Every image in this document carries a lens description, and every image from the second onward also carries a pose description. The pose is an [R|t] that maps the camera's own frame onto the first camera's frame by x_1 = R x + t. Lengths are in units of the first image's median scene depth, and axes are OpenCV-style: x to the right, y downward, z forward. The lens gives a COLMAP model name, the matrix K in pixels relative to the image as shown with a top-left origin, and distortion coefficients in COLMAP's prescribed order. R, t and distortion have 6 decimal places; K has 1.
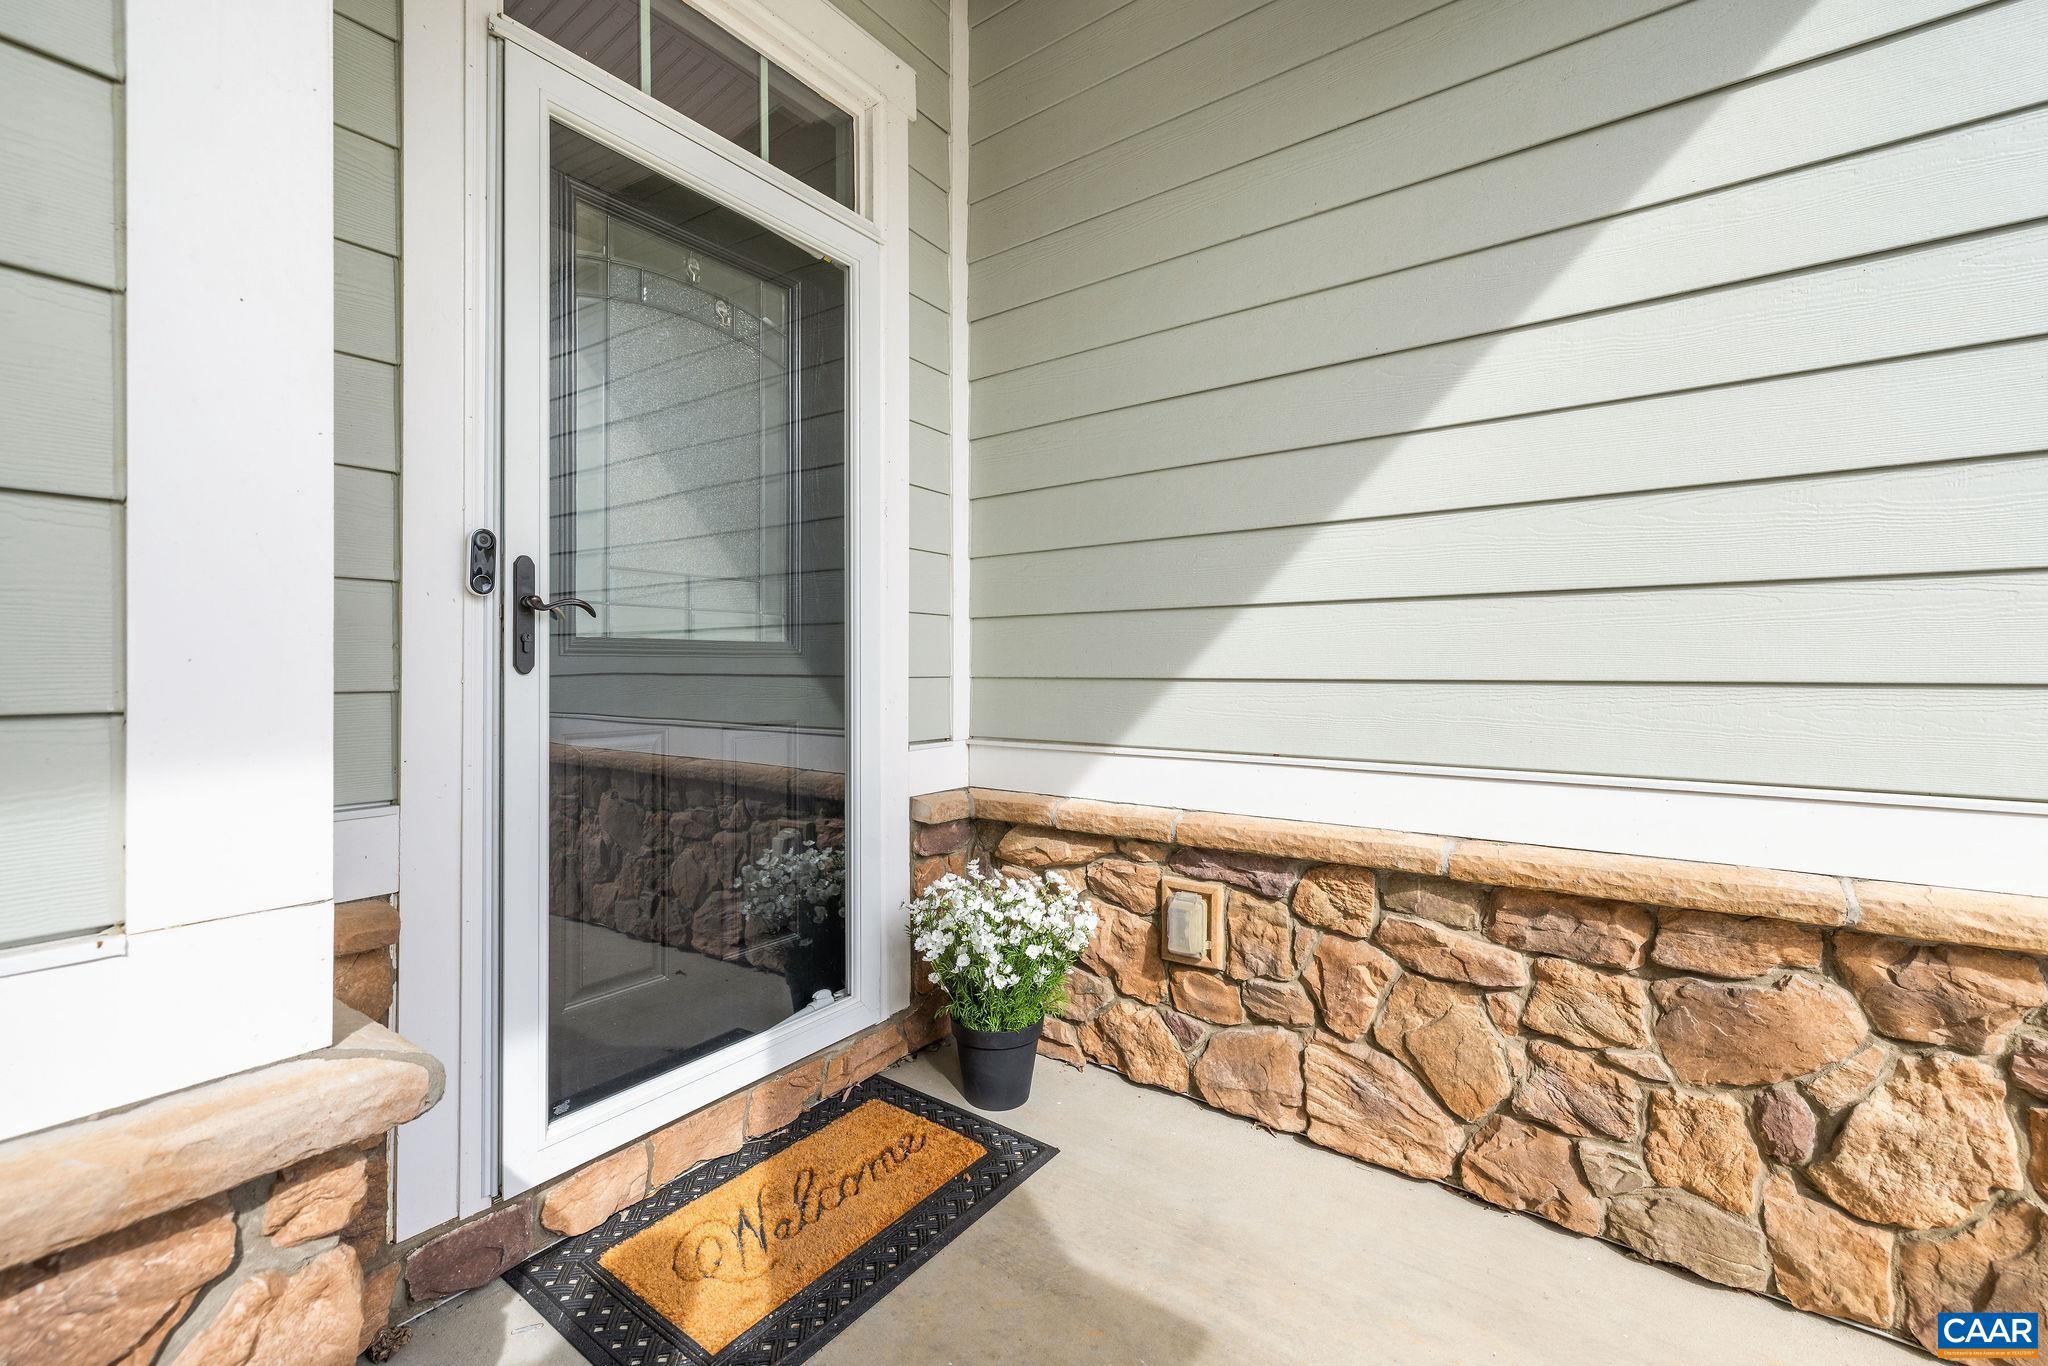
lens RADIAL K [[862.9, 0, 1011.9], [0, 862.9, 670.6], [0, 0, 1]] dist [-0.001056, 0.001018]
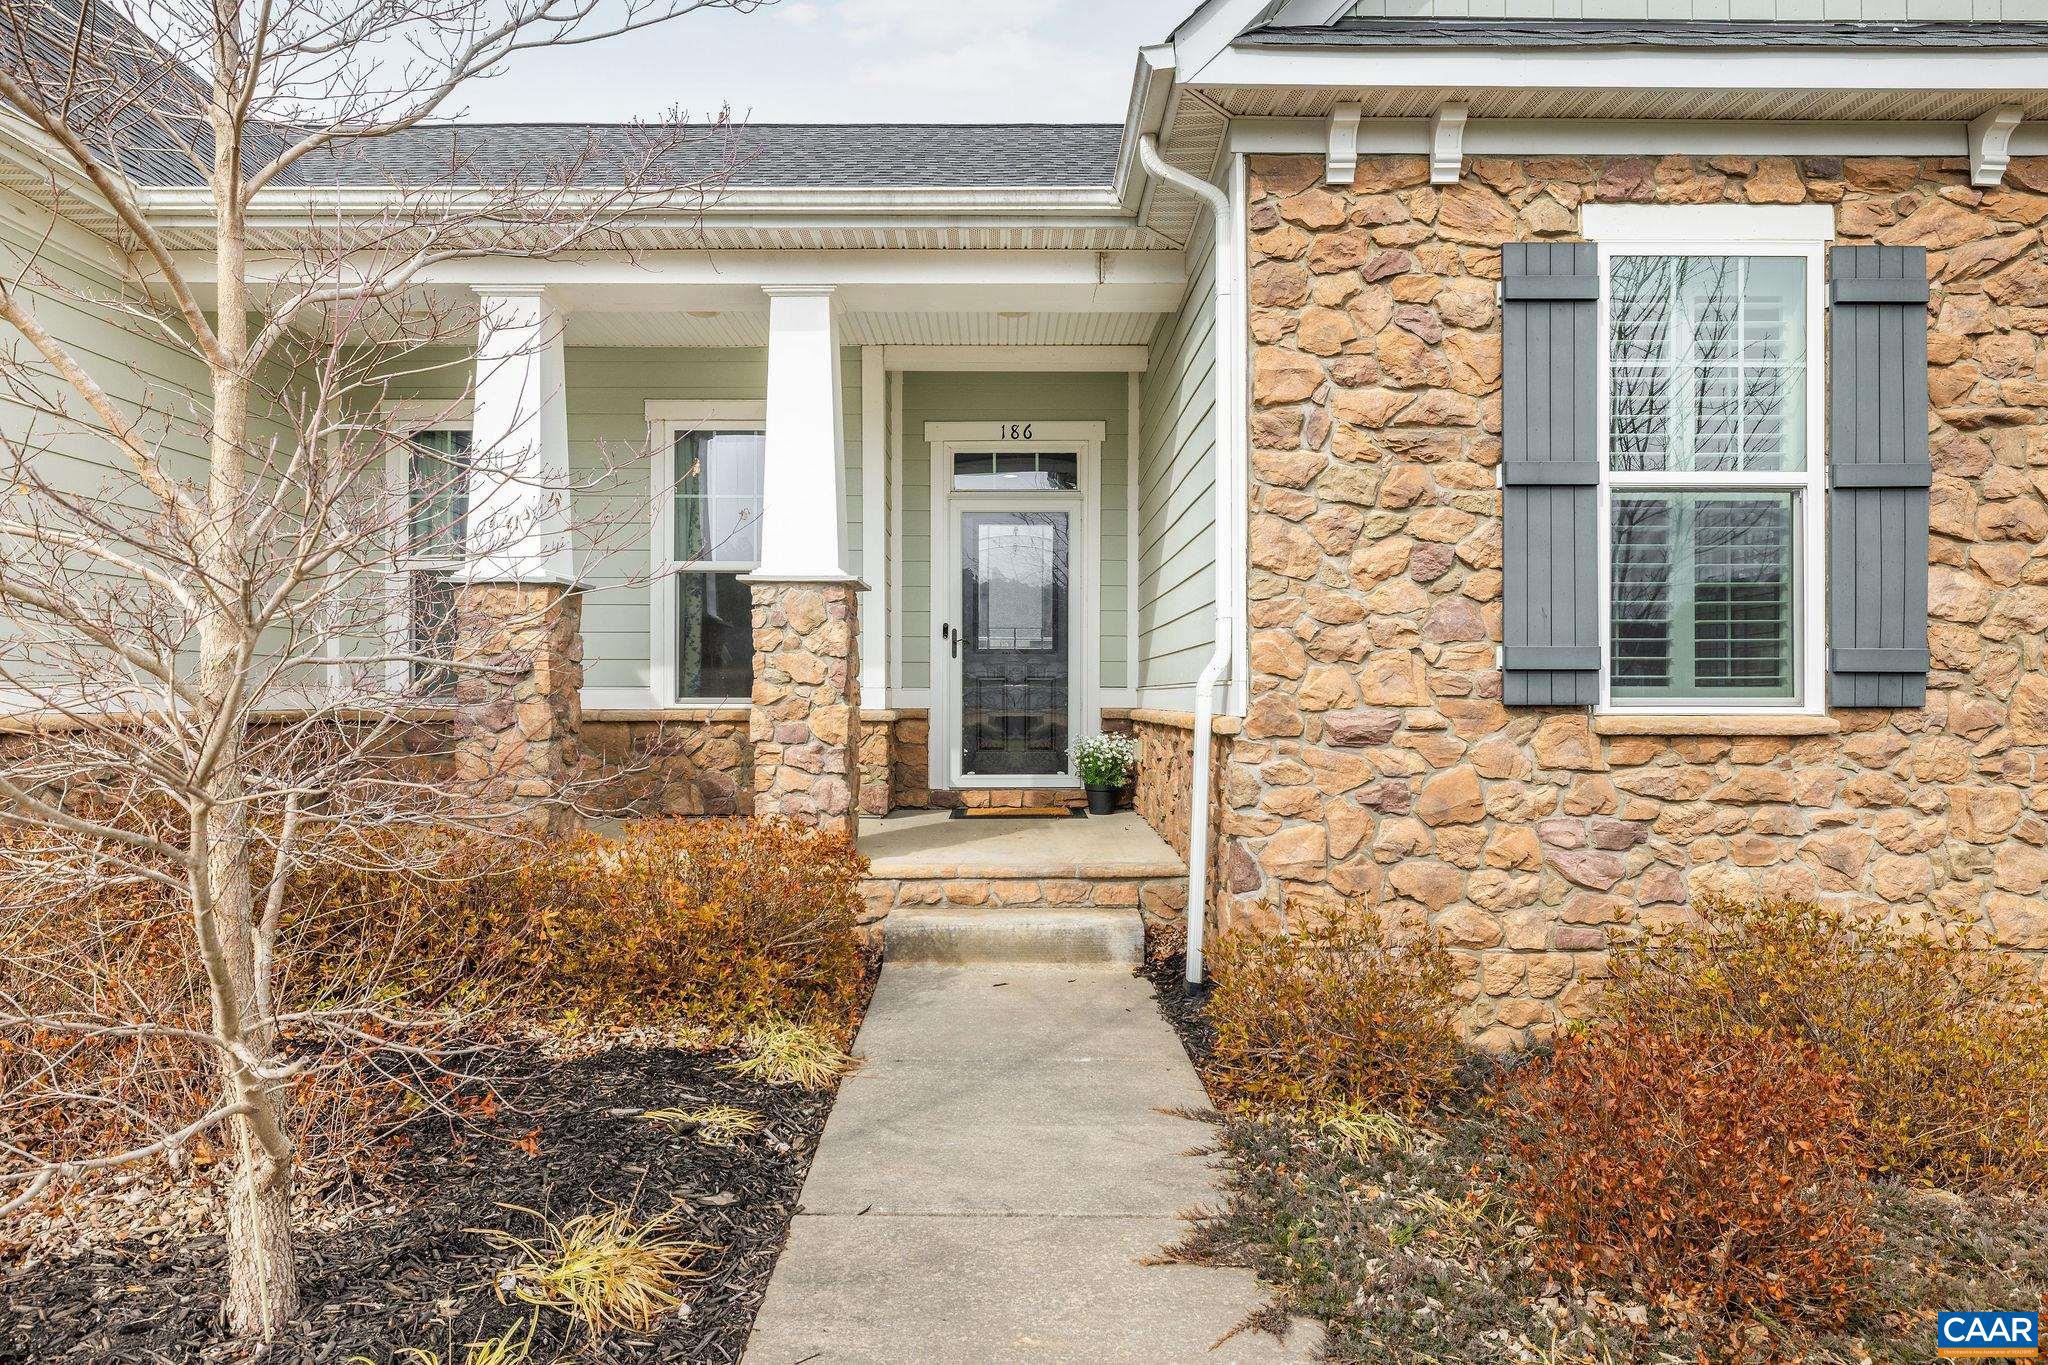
lens RADIAL K [[1170.9, 0, 1028.4], [0, 1170.9, 683.7], [0, 0, 1]] dist [-0.006514, -0.001376]
pose [[0.602681, -0.003135, -0.797976, 2.914941], [-0.001362, 0.999987, -0.004958, 0.108866], [0.797981, 0.004075, 0.602669, -1.474286]]
